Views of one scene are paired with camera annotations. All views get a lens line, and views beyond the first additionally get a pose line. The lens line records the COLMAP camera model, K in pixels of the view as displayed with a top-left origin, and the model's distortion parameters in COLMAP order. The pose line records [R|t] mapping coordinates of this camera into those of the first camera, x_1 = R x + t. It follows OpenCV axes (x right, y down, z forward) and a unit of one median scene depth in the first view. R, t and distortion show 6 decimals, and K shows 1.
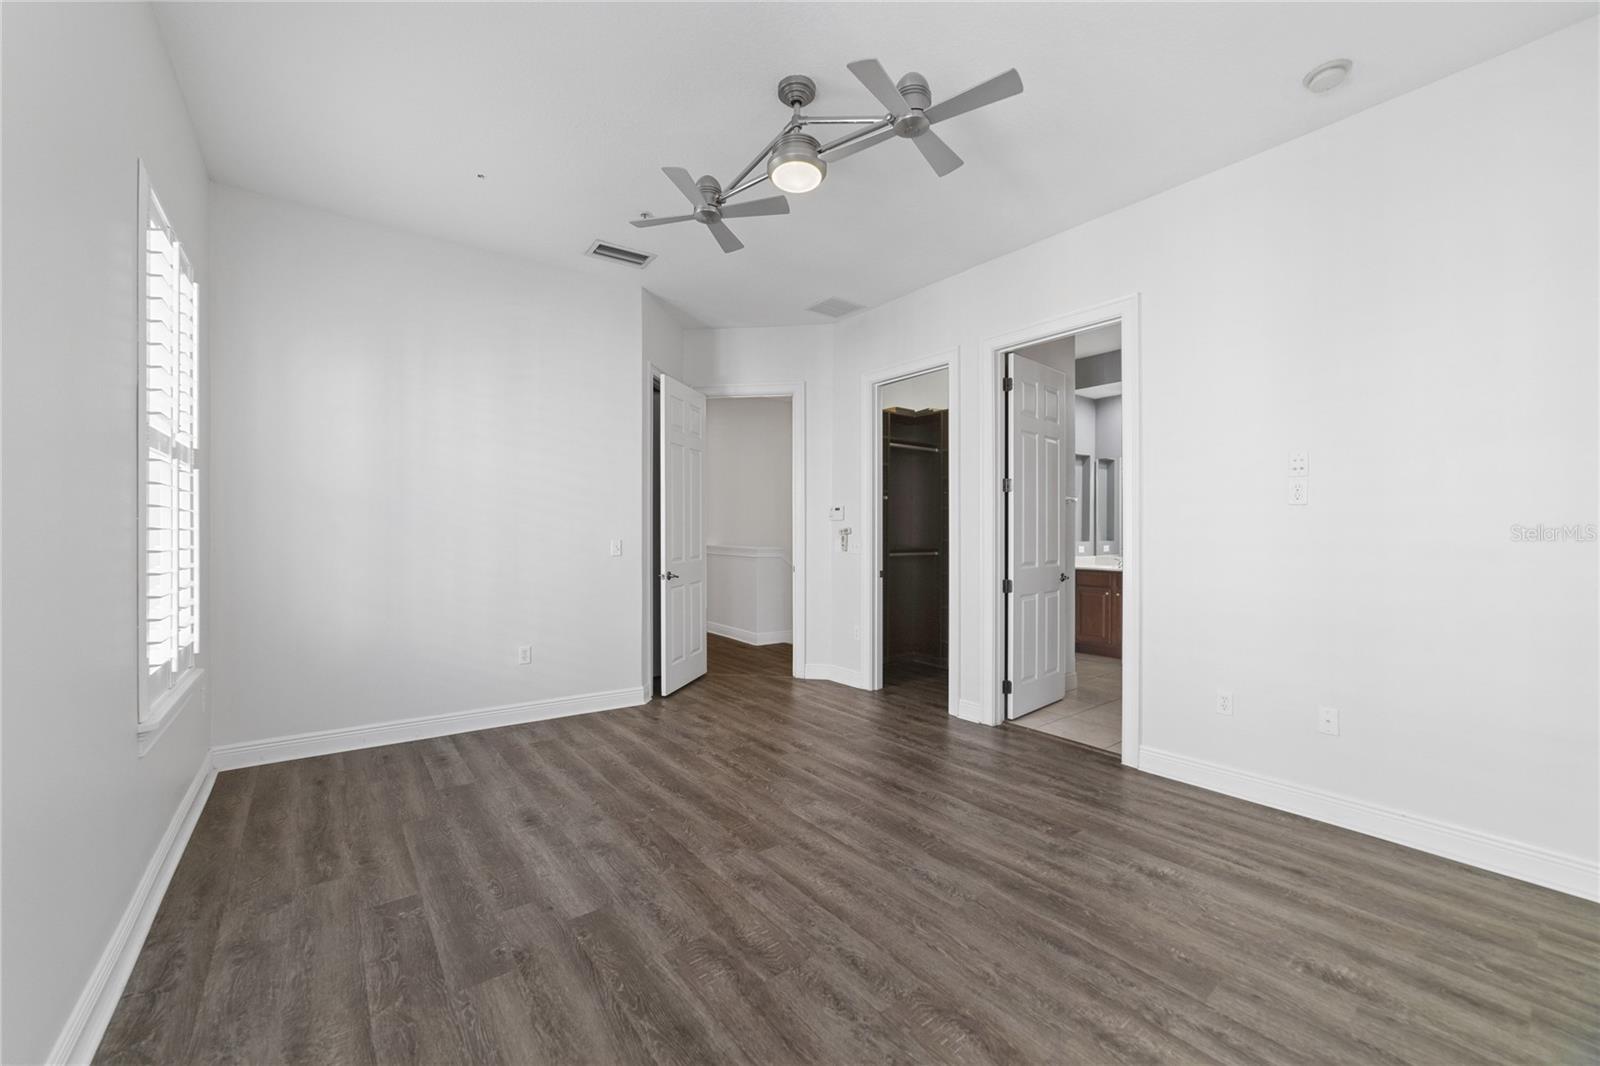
lens RADIAL K [[621.6, 0, 780.9], [0, 621.6, 536.0], [0, 0, 1]] dist [-0.019485, 0.009288]
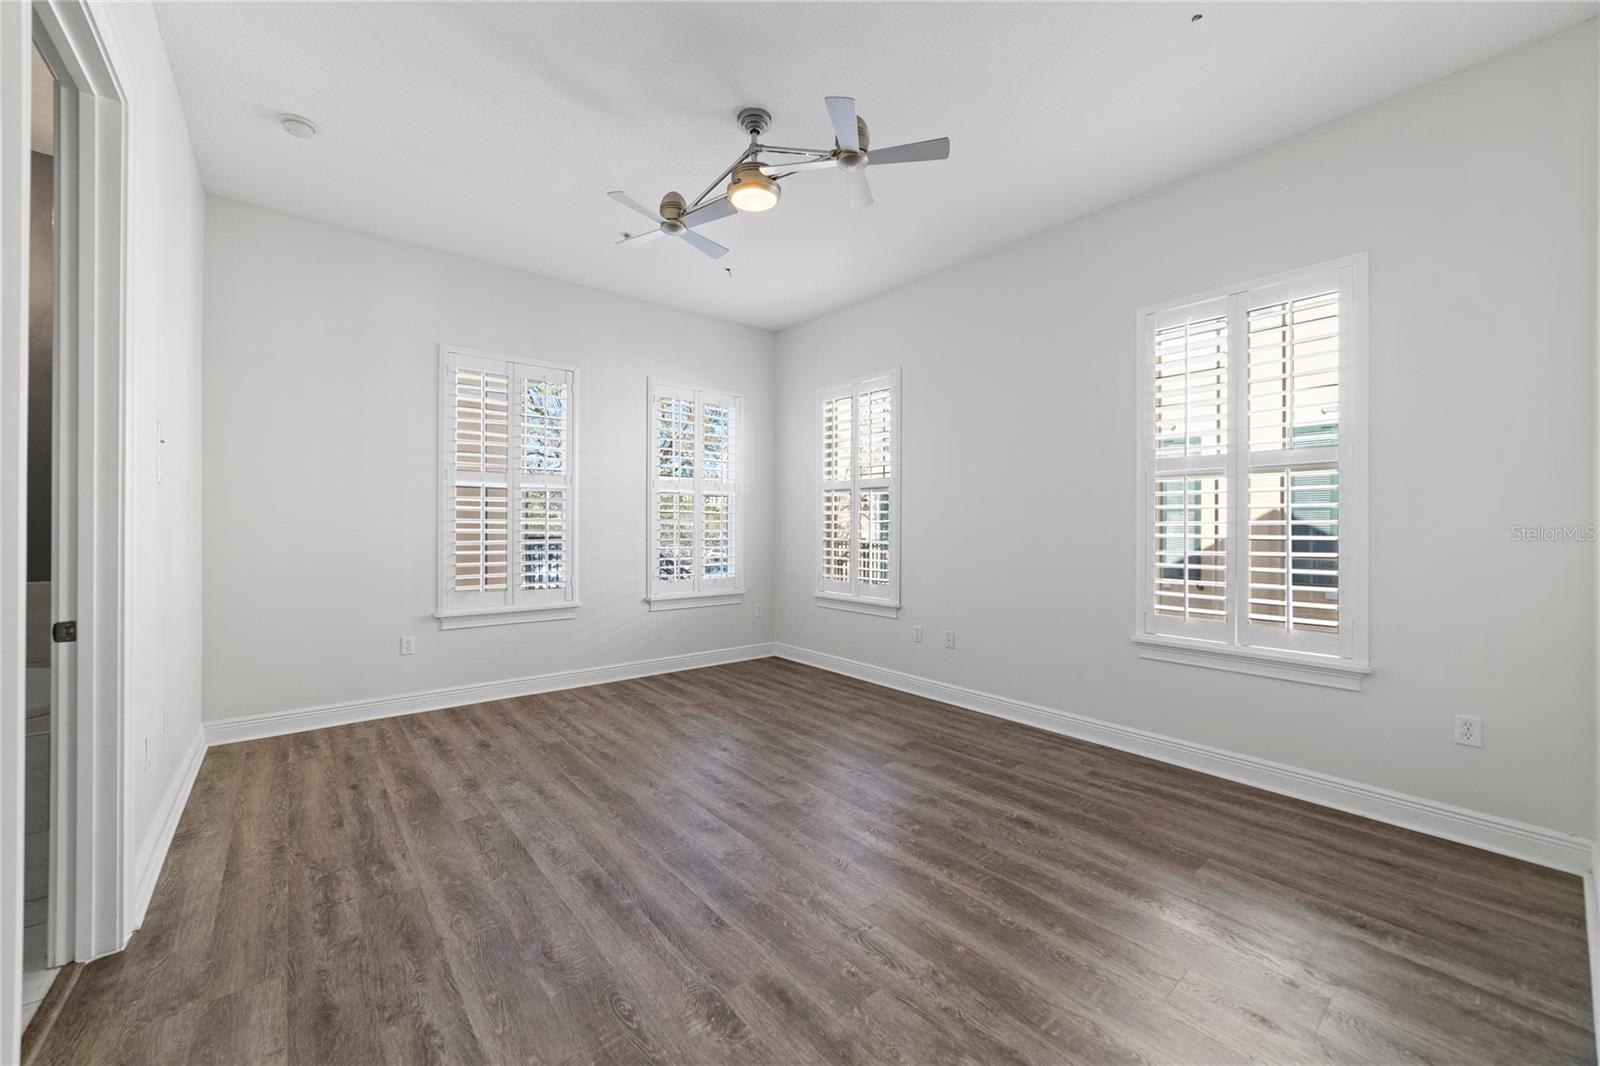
lens RADIAL K [[621.6, 0, 780.9], [0, 621.6, 536.0], [0, 0, 1]] dist [-0.019485, 0.009288]
pose [[-0.999517, -0.008217, -0.029970, 0.007200], [-0.008955, 0.999658, 0.024564, -0.006517], [0.029758, 0.024820, -0.999249, 2.087395]]
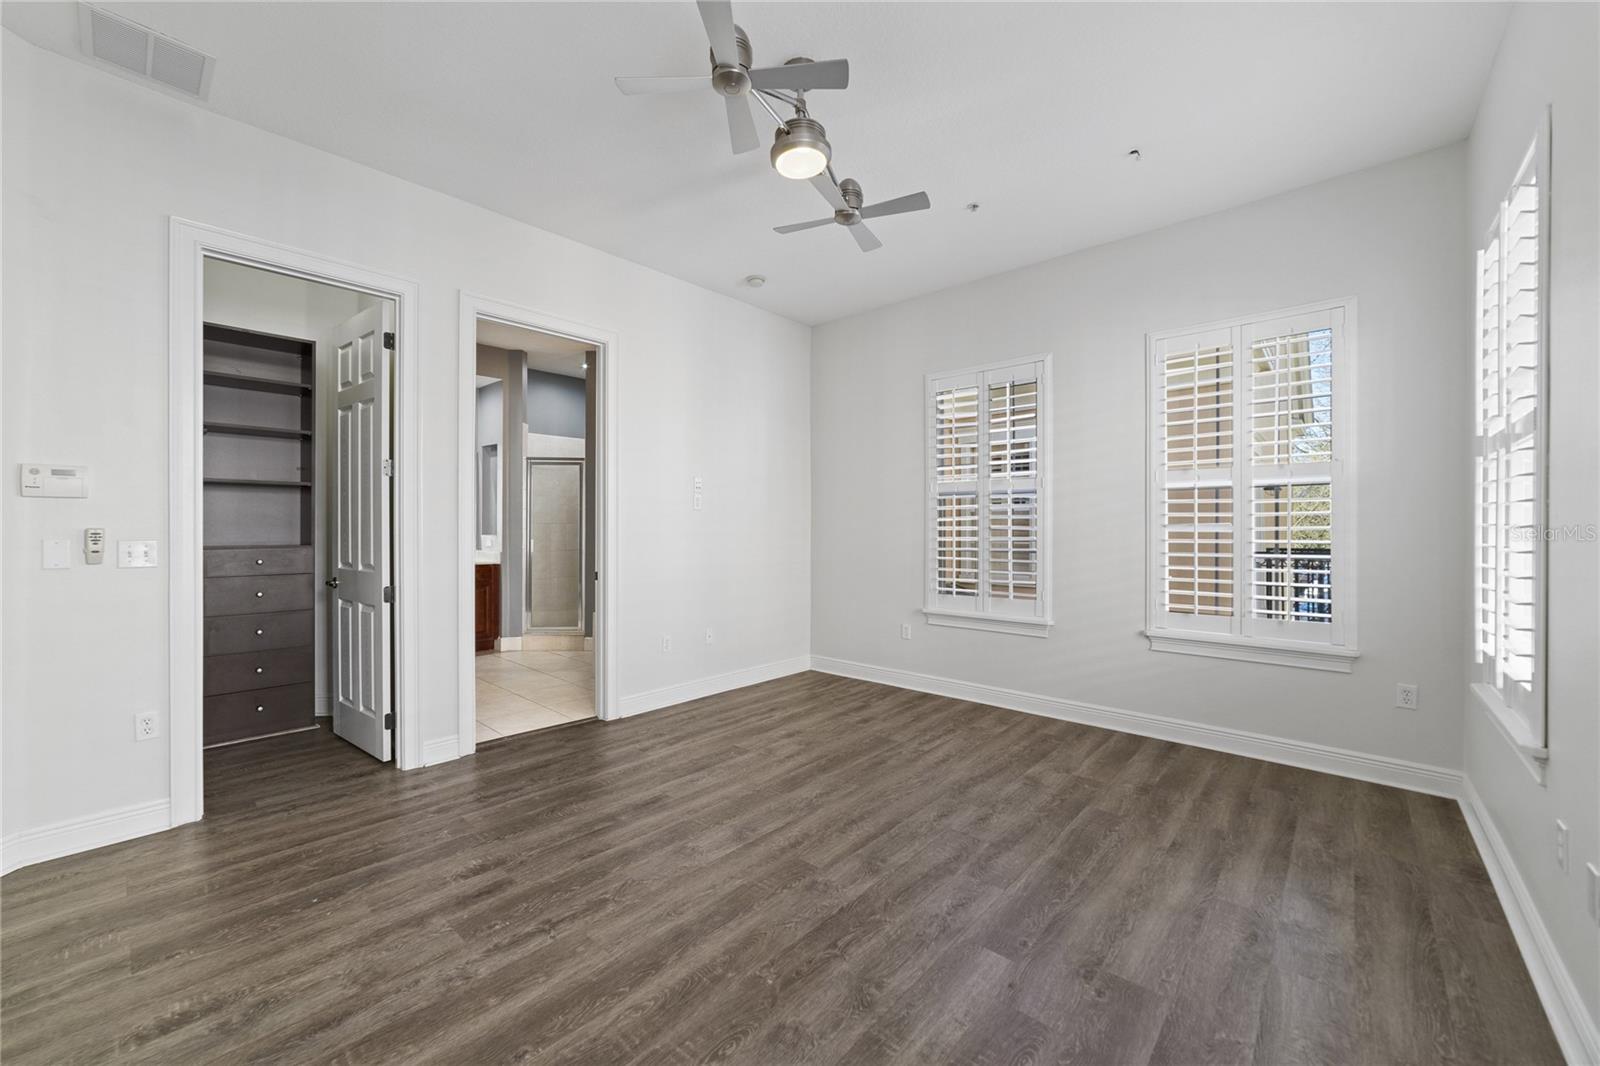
lens RADIAL K [[619.9, 0, 788.8], [0, 619.9, 528.1], [0, 0, 1]] dist [-0.024481, 0.010345]
pose [[-0.184223, -0.001393, 0.982883, -0.923419], [0.001935, 0.999997, 0.001780, -0.004882], [-0.982882, 0.002229, -0.184220, 1.188684]]
